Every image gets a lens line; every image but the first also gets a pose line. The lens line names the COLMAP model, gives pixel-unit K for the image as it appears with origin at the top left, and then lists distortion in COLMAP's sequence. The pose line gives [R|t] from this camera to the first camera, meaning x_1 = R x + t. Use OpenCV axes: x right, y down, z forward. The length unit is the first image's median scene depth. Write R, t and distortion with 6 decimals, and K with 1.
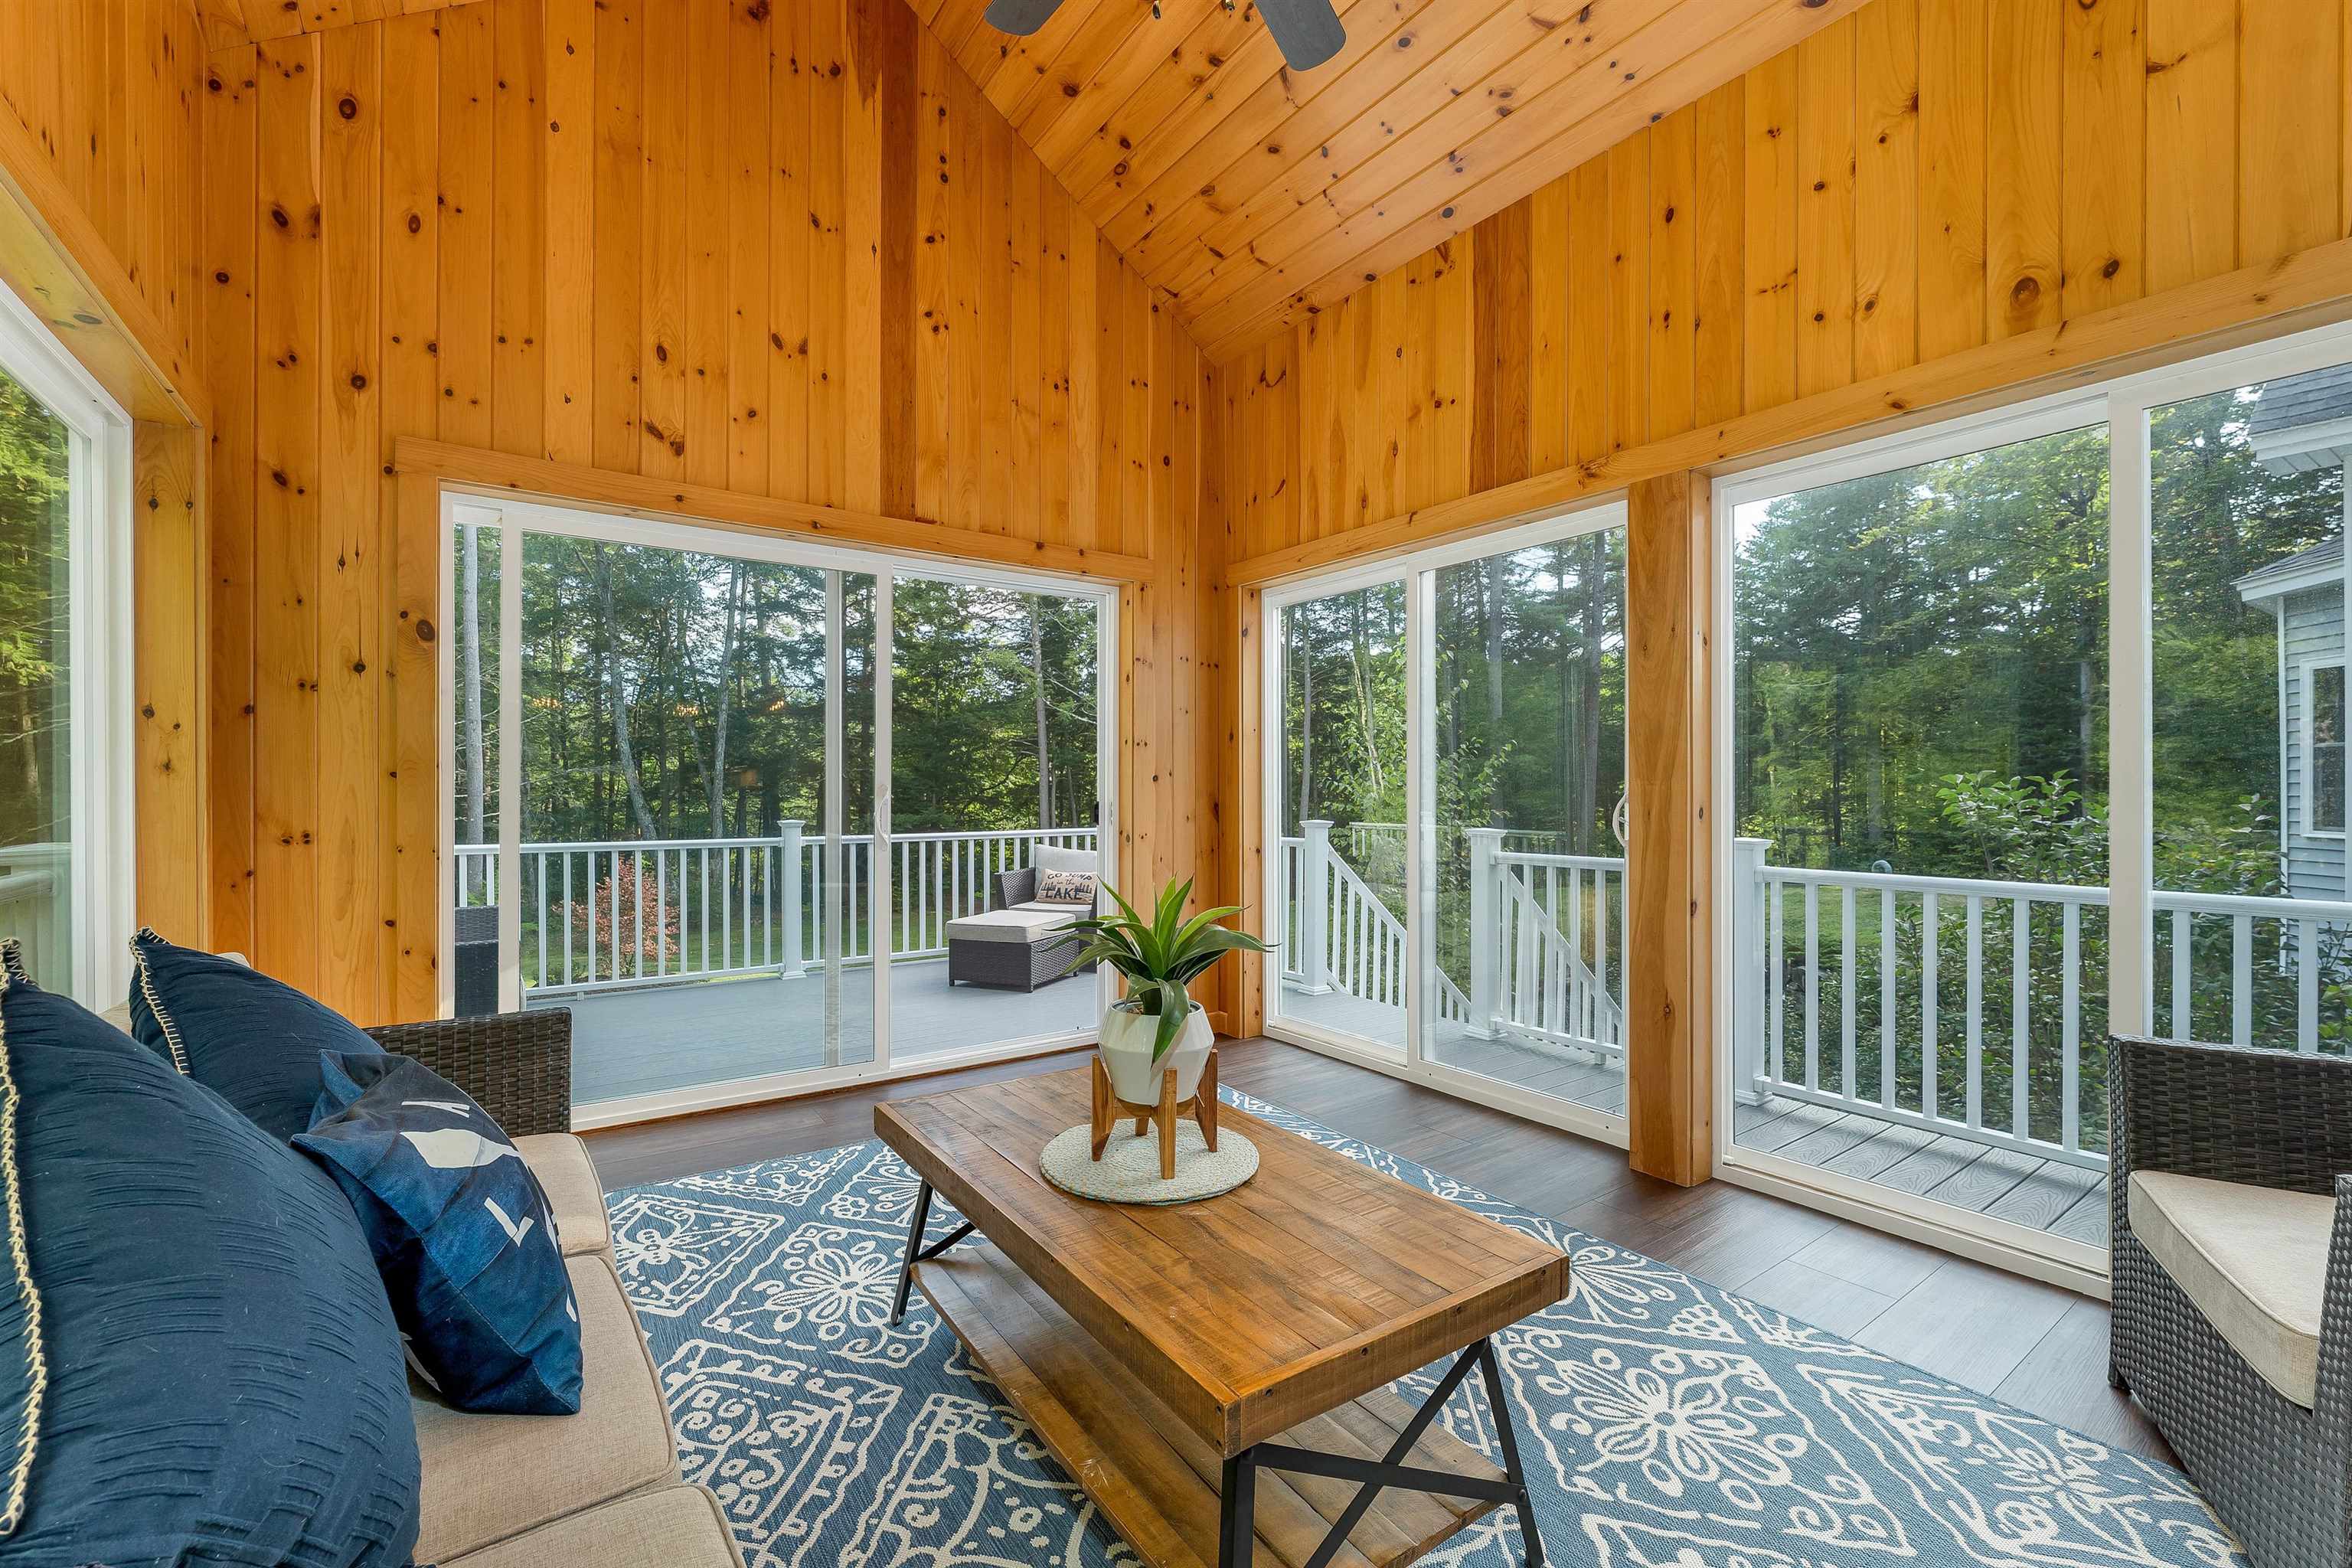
lens RADIAL K [[981.1, 0, 1169.9], [0, 981.1, 790.3], [0, 0, 1]] dist [-0.002228, -0.000302]
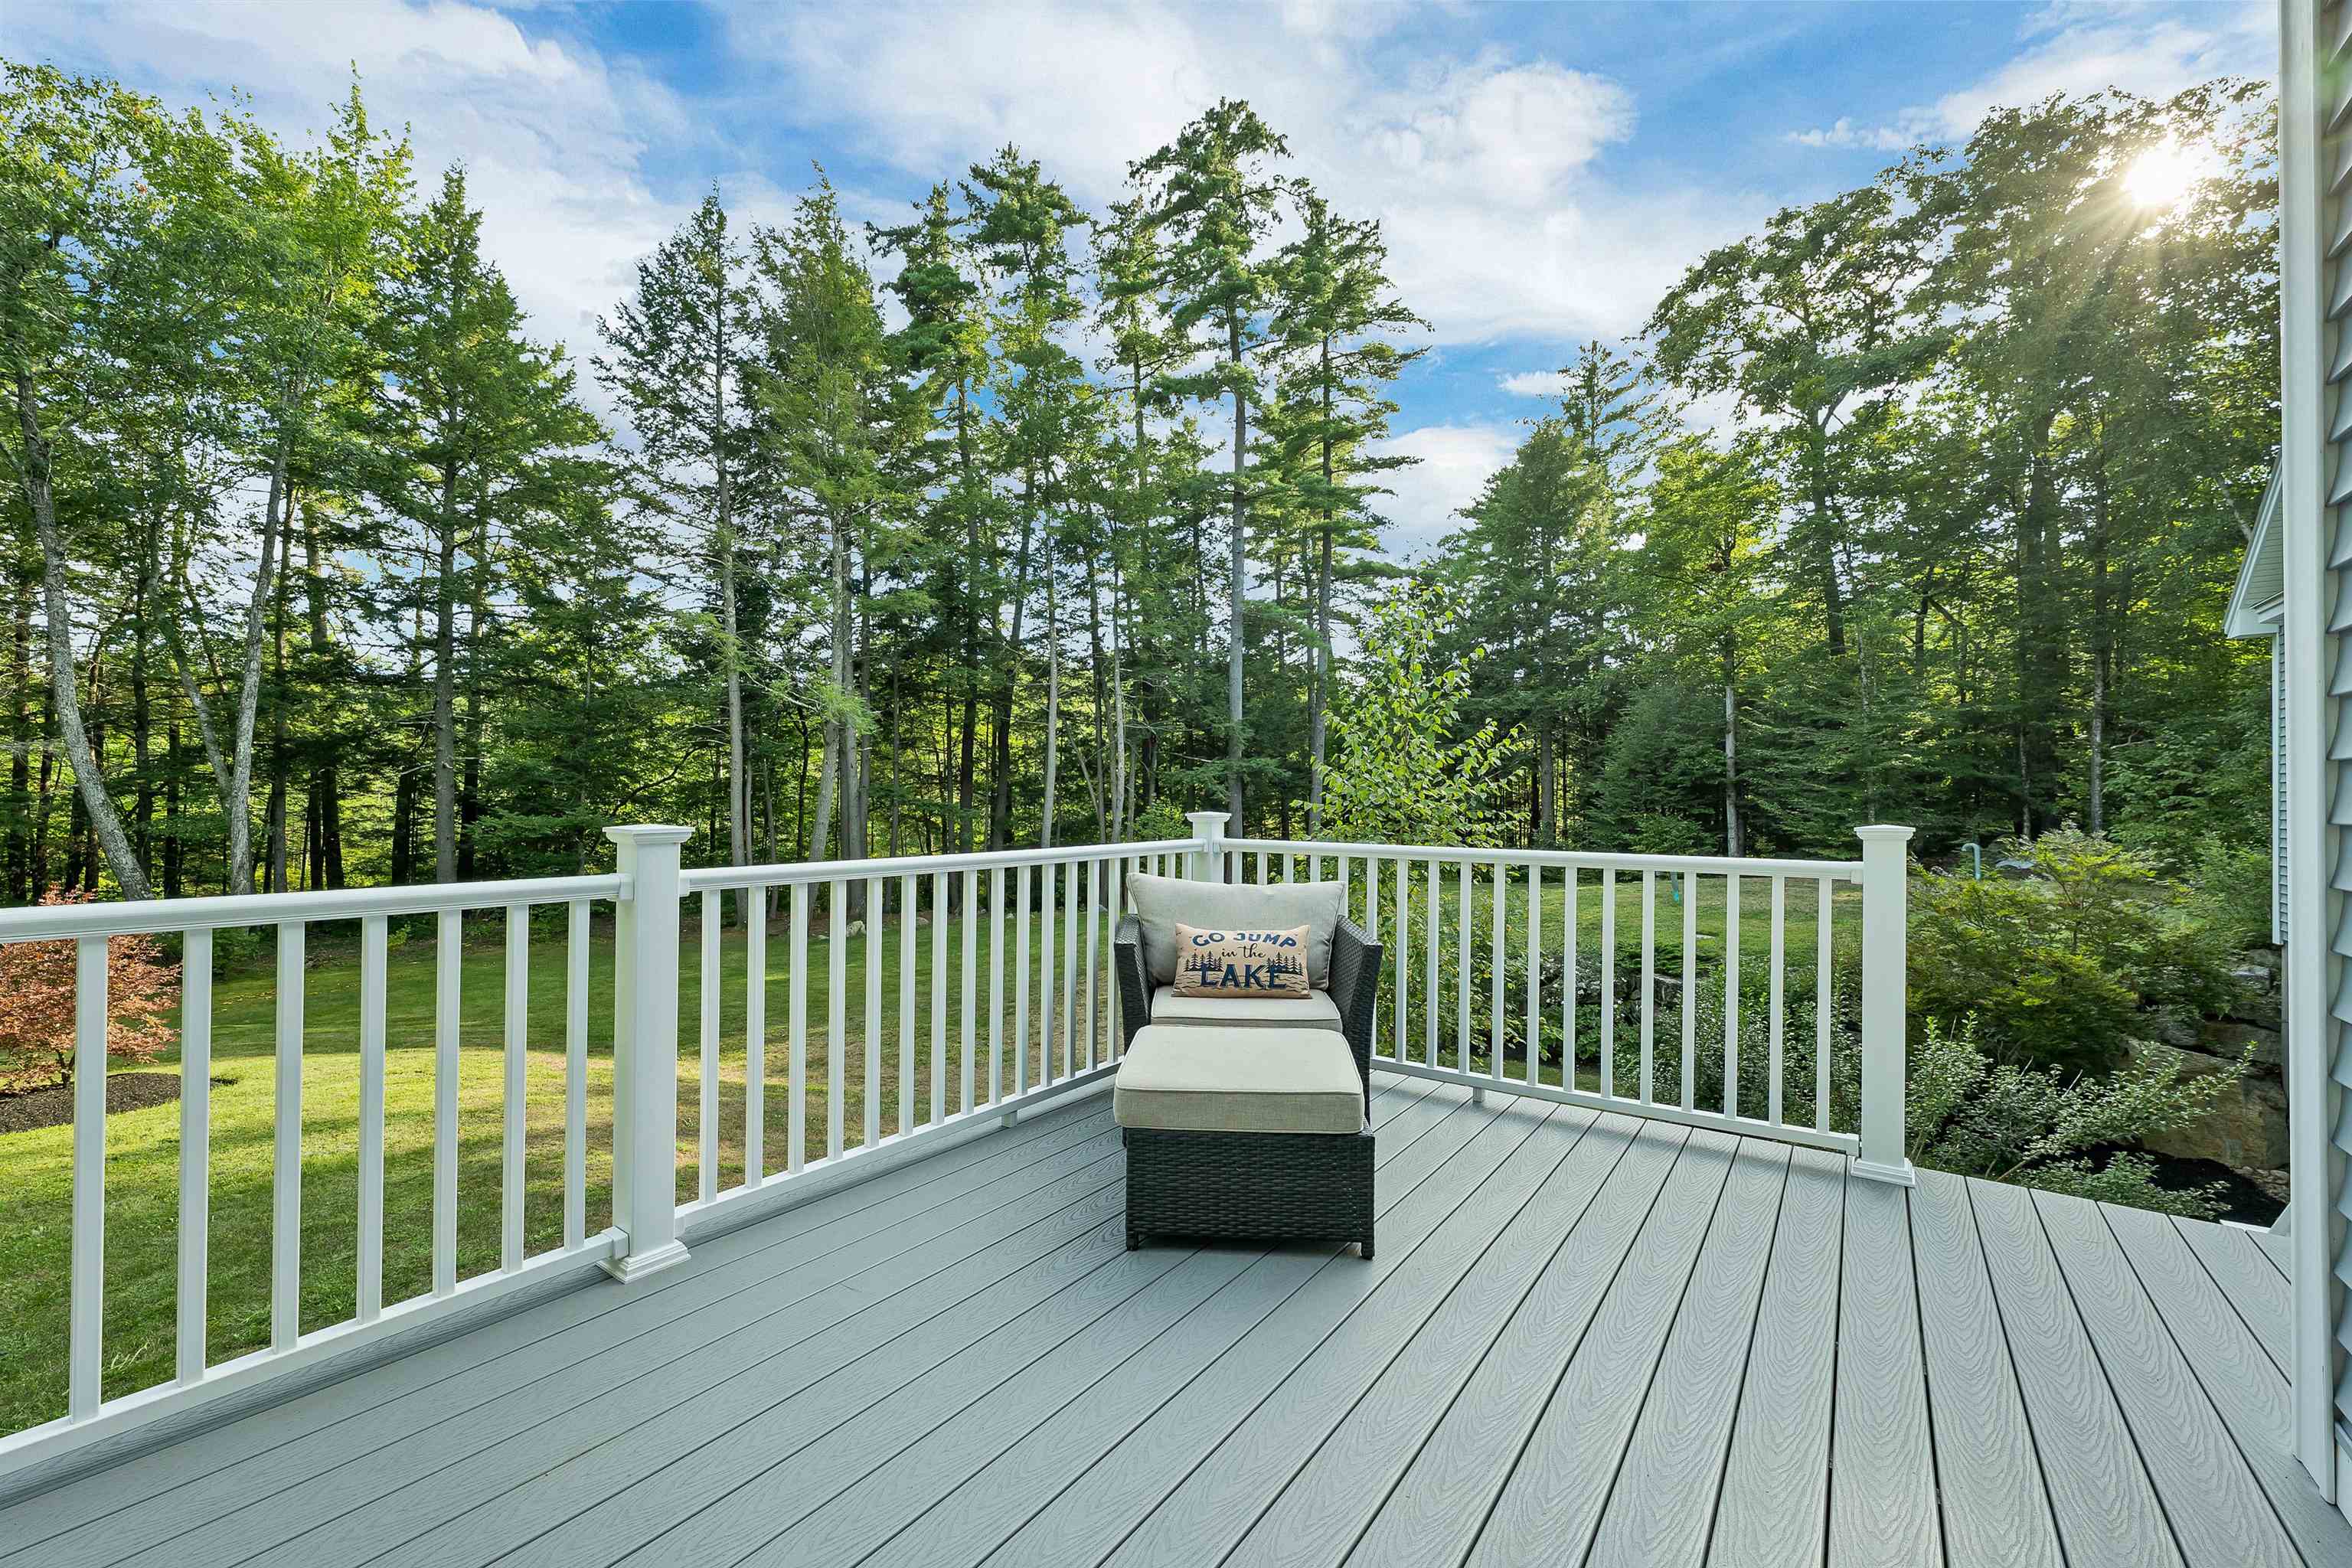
lens RADIAL K [[979.0, 0, 1139.9], [0, 979.0, 787.4], [0, 0, 1]] dist [0.007155, 0.000104]
pose [[0.949908, 0.015440, 0.312148, -0.061254], [-0.012460, 0.999856, -0.011537, 0.003773], [-0.312281, 0.007069, 0.949964, 0.111360]]
